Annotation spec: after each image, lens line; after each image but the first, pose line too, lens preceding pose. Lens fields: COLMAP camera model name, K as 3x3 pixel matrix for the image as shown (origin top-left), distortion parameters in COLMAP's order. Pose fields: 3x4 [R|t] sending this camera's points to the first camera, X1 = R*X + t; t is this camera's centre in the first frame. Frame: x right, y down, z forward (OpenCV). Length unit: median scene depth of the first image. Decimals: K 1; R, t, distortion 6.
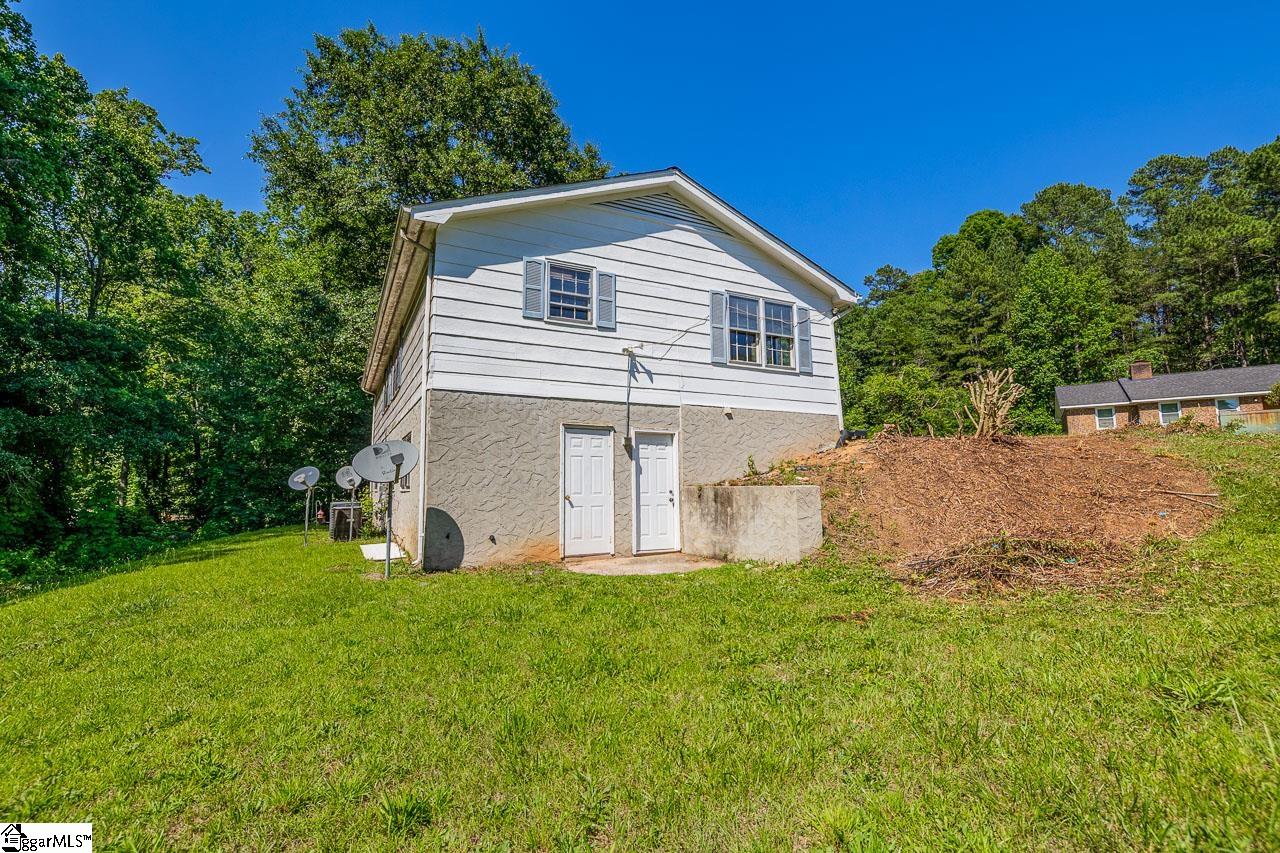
lens RADIAL K [[586.7, 0, 640.8], [0, 586.7, 412.1], [0, 0, 1]] dist [0.003850, 0.000495]
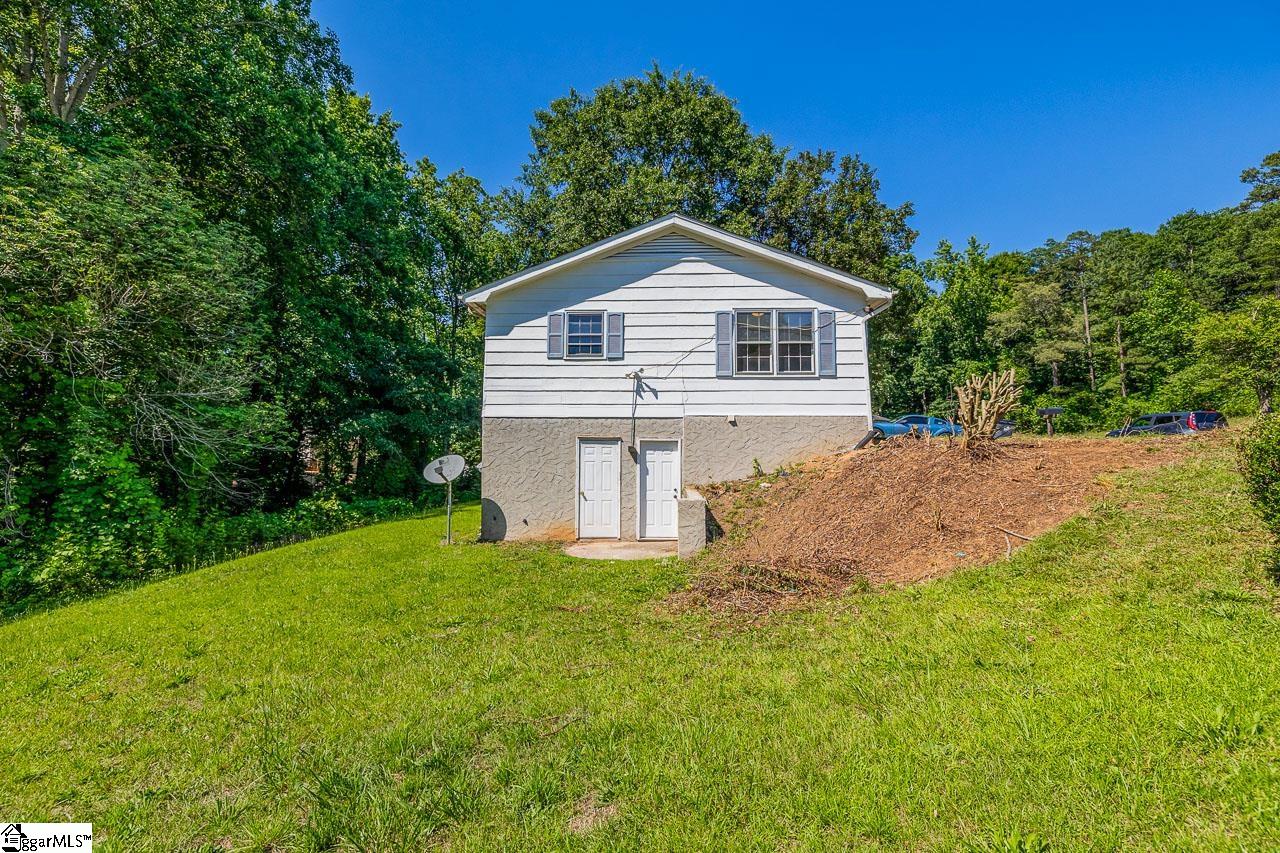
lens RADIAL K [[573.9, 0, 644.8], [0, 573.9, 399.4], [0, 0, 1]] dist [-0.000721, -0.000243]
pose [[0.871513, -0.033257, -0.489243, 0.575908], [0.056164, 0.997902, 0.032212, -0.089188], [0.487145, -0.055551, 0.871553, -0.037624]]
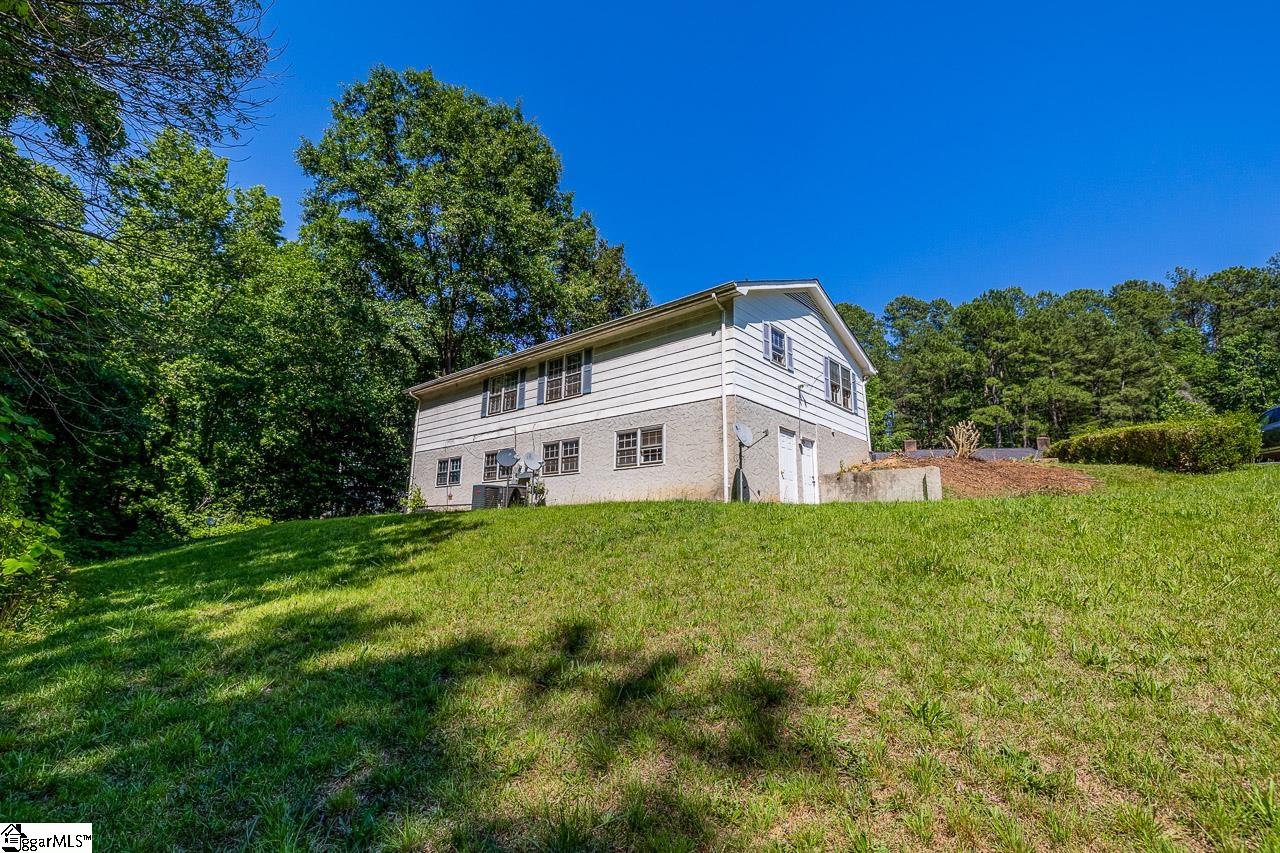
lens RADIAL K [[580.2, 0, 640.0], [0, 580.2, 426.5], [0, 0, 1]] dist [-0.000801, -0.000226]
pose [[0.933890, 0.098736, 0.343659, -0.949162], [-0.077196, 0.994127, -0.075841, 0.156247], [-0.349129, 0.044298, 0.936027, -0.324440]]
